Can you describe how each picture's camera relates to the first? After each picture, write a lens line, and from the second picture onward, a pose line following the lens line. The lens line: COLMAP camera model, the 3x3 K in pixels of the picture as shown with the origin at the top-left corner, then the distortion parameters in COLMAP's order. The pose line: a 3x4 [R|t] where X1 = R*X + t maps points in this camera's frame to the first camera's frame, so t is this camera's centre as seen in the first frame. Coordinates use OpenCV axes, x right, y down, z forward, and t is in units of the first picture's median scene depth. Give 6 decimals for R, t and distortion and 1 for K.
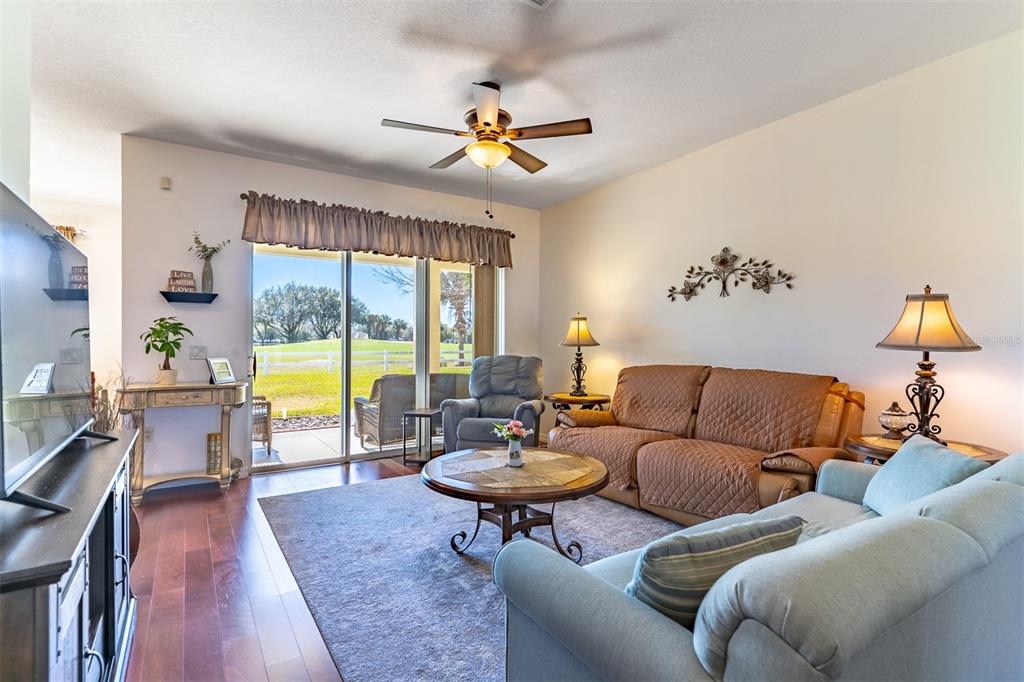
lens RADIAL K [[493.4, 0, 509.1], [0, 493.4, 339.3], [0, 0, 1]] dist [0.002565, 0.000521]
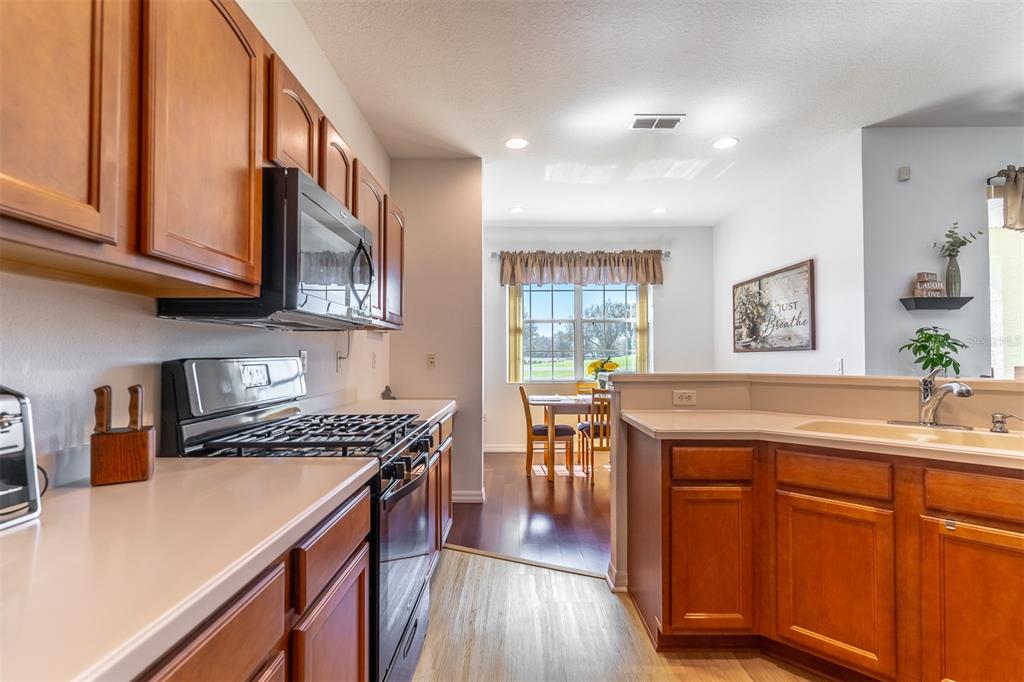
lens RADIAL K [[493.4, 0, 509.1], [0, 493.4, 339.3], [0, 0, 1]] dist [0.002565, 0.000521]
pose [[0.832138, -0.022049, -0.554130, -0.761514], [0.006024, 0.999510, -0.030724, -0.001345], [0.554535, 0.022228, 0.831863, -0.099556]]
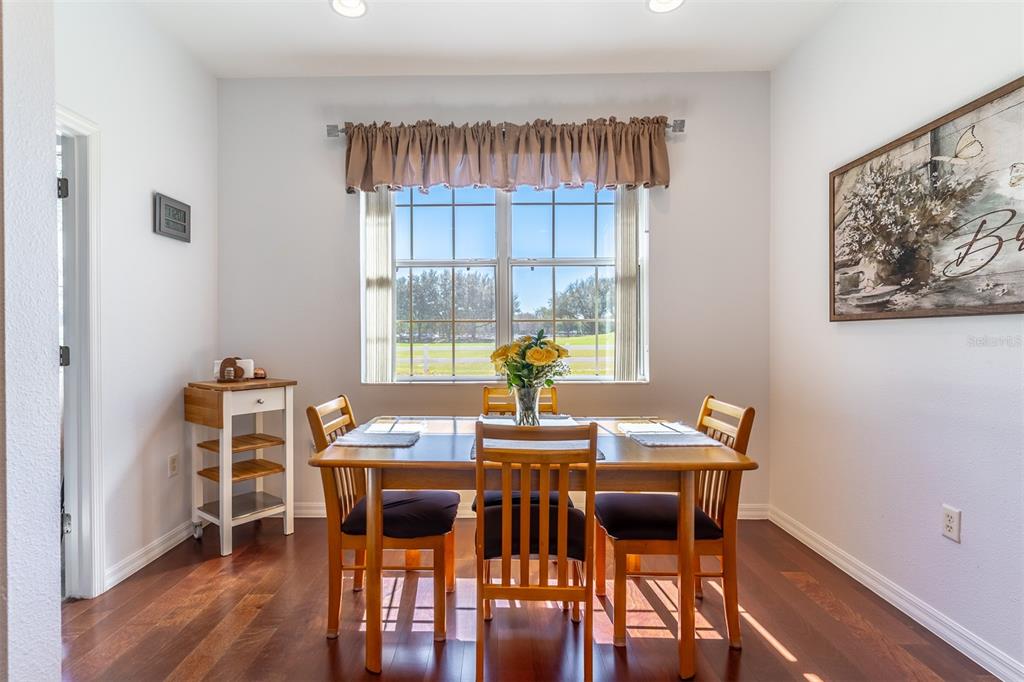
lens RADIAL K [[498.3, 0, 488.2], [0, 498.3, 335.7], [0, 0, 1]] dist [0.001335, 0.000367]
pose [[0.825601, -0.001505, -0.564252, -0.992078], [0.007187, 0.999943, 0.007849, 0.005711], [0.564208, -0.010535, 0.825566, 0.598856]]
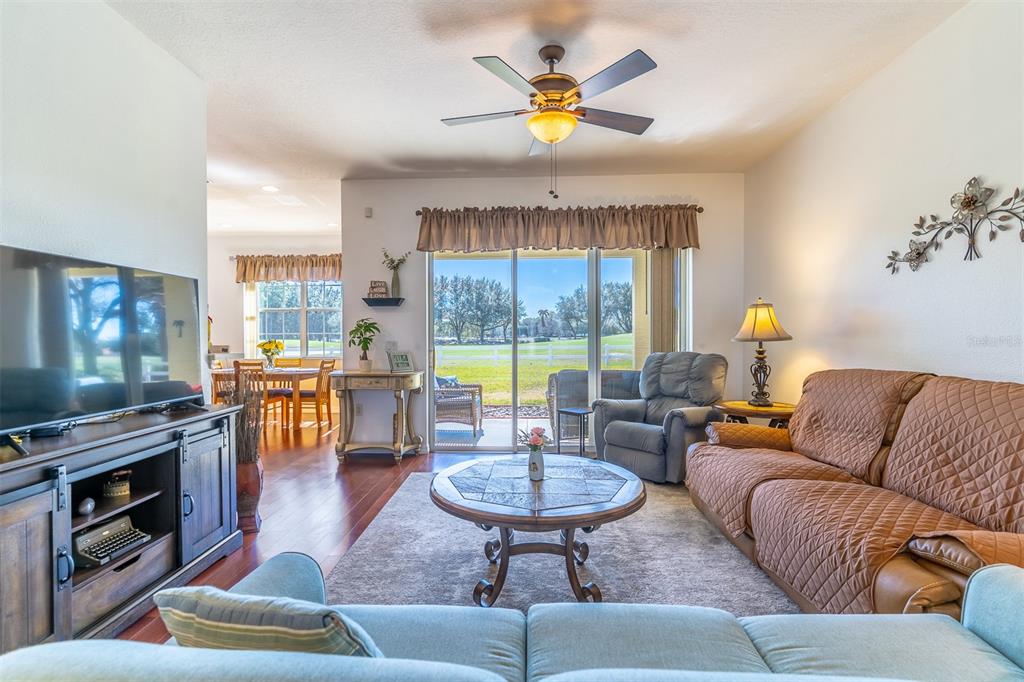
lens RADIAL K [[493.0, 0, 504.3], [0, 493.0, 338.2], [0, 0, 1]] dist [0.005352, 0.000287]
pose [[0.815444, -0.003560, -0.578825, 0.302759], [0.009350, 0.999932, 0.007022, 0.000059], [0.578761, -0.011138, 0.815421, 0.163480]]
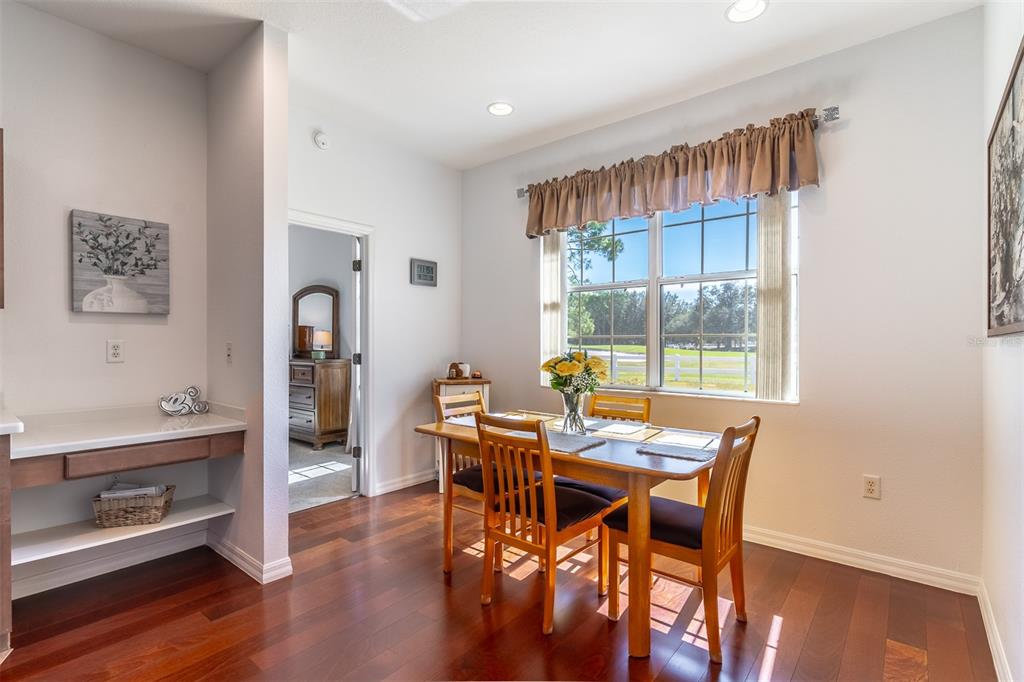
lens RADIAL K [[486.6, 0, 507.8], [0, 486.6, 343.5], [0, 0, 1]] dist [0.000897, -0.001058]
pose [[0.295190, -0.000221, -0.955439, -0.696356], [0.005902, 0.999981, 0.001593, -0.001449], [0.955420, -0.006110, 0.295185, 0.776379]]
